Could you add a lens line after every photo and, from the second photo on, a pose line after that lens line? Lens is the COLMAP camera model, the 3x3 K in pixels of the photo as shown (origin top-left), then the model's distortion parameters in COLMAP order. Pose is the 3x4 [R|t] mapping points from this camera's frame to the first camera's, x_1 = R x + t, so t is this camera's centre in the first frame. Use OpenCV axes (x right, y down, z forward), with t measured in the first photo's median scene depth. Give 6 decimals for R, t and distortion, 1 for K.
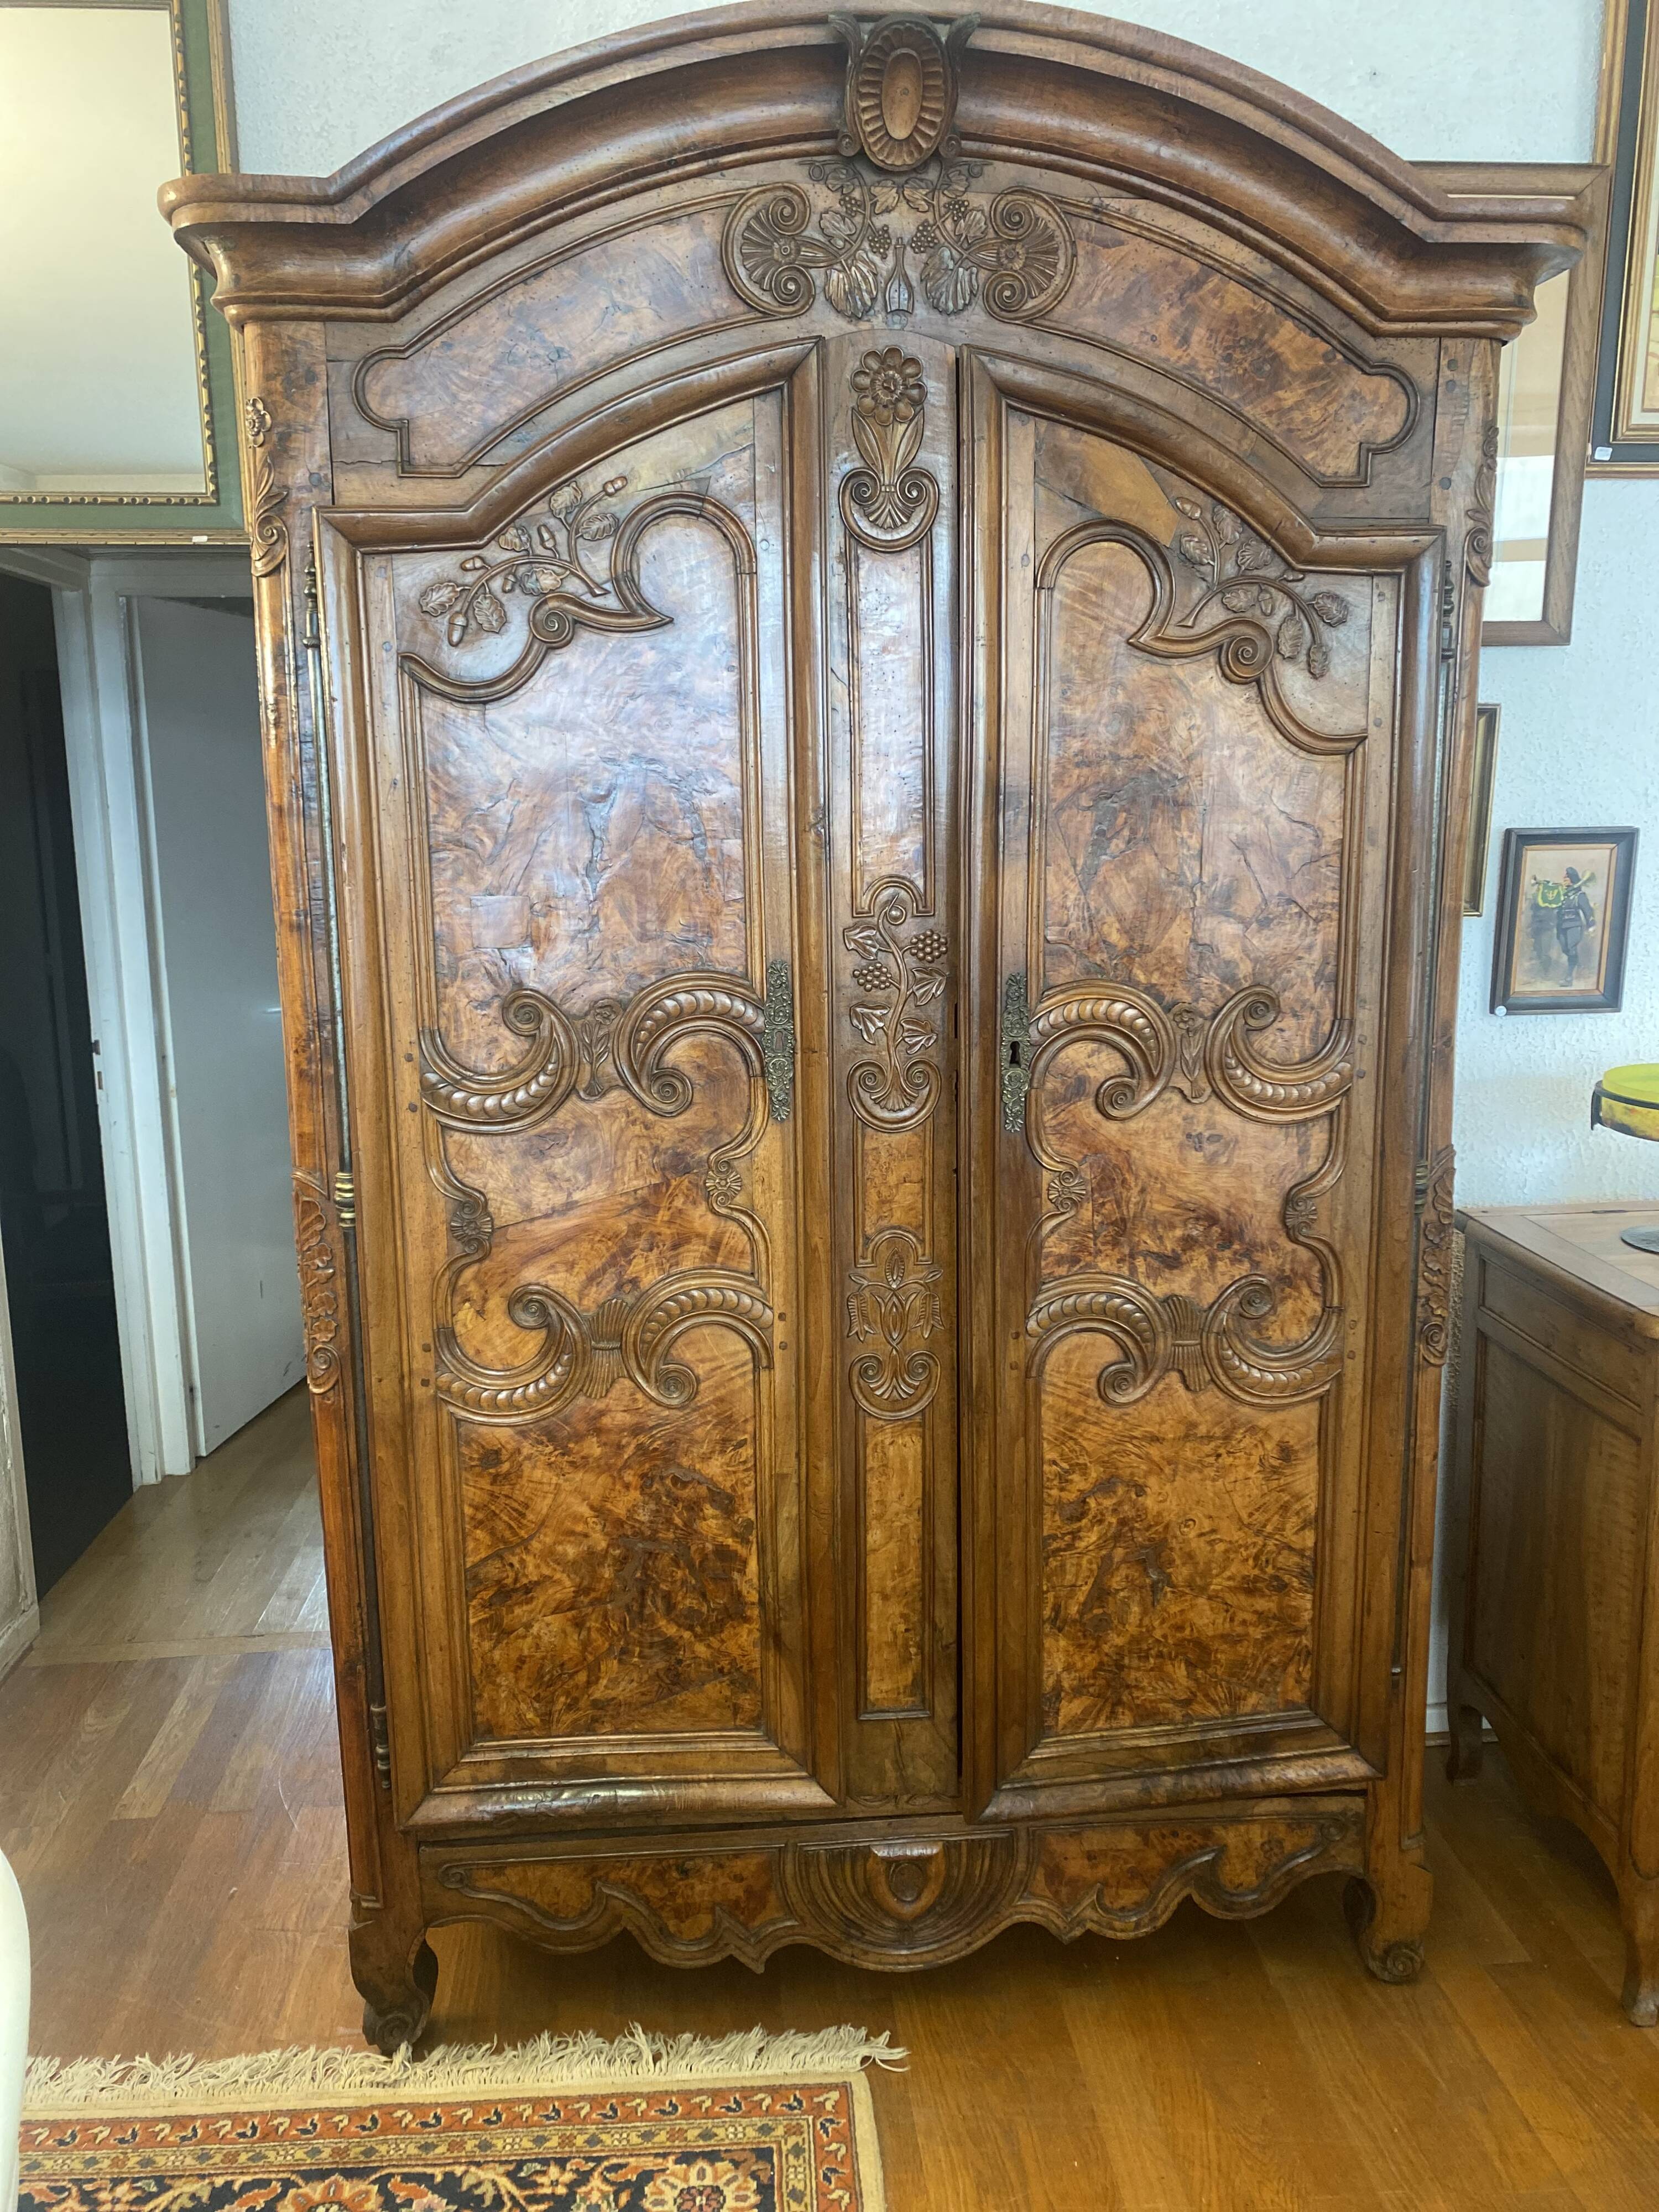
lens RADIAL K [[1579.2, 0, 831.6], [0, 1579.2, 1054.9], [0, 0, 1]] dist [0.043579, -0.060059]
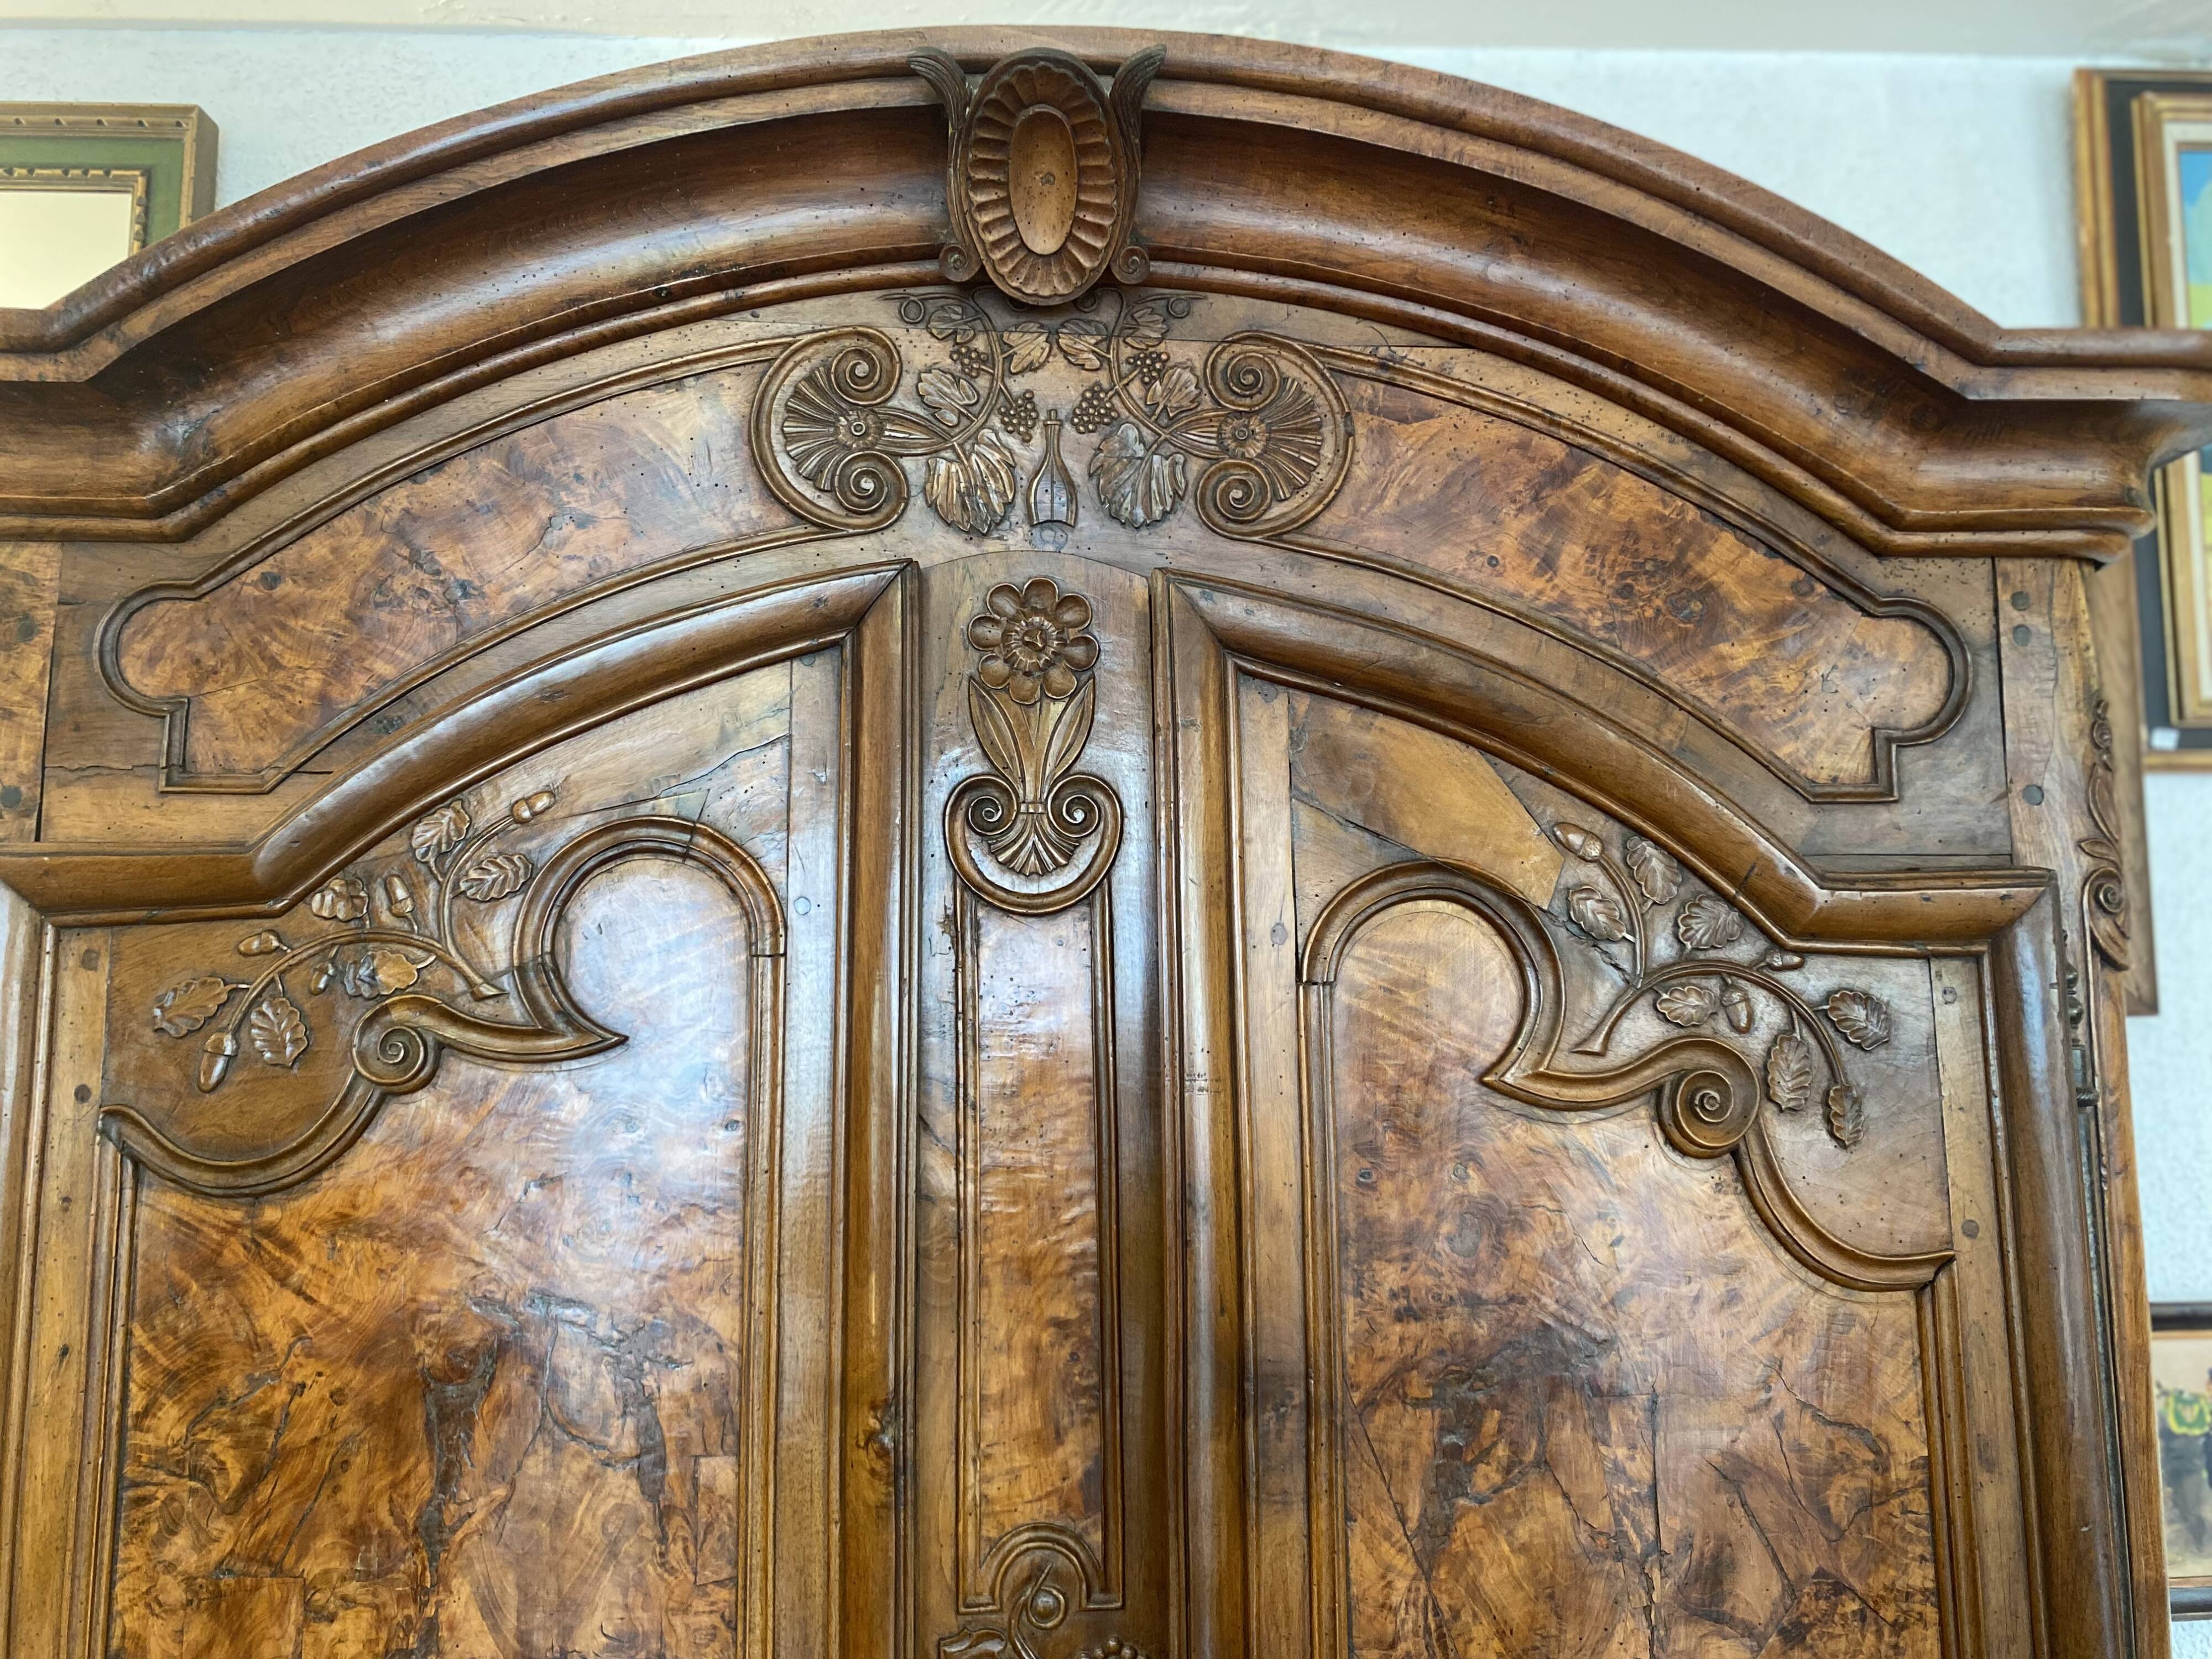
lens RADIAL K [[1579.2, 0, 1106.0], [0, 1579.2, 829.5], [0, 0, 1]] dist [0.043579, -0.060059]
pose [[0.999496, -0.002549, -0.031641, 0.076624], [-0.006752, 0.956894, -0.290360, -0.181636], [0.031017, 0.290427, 0.956394, 0.454657]]
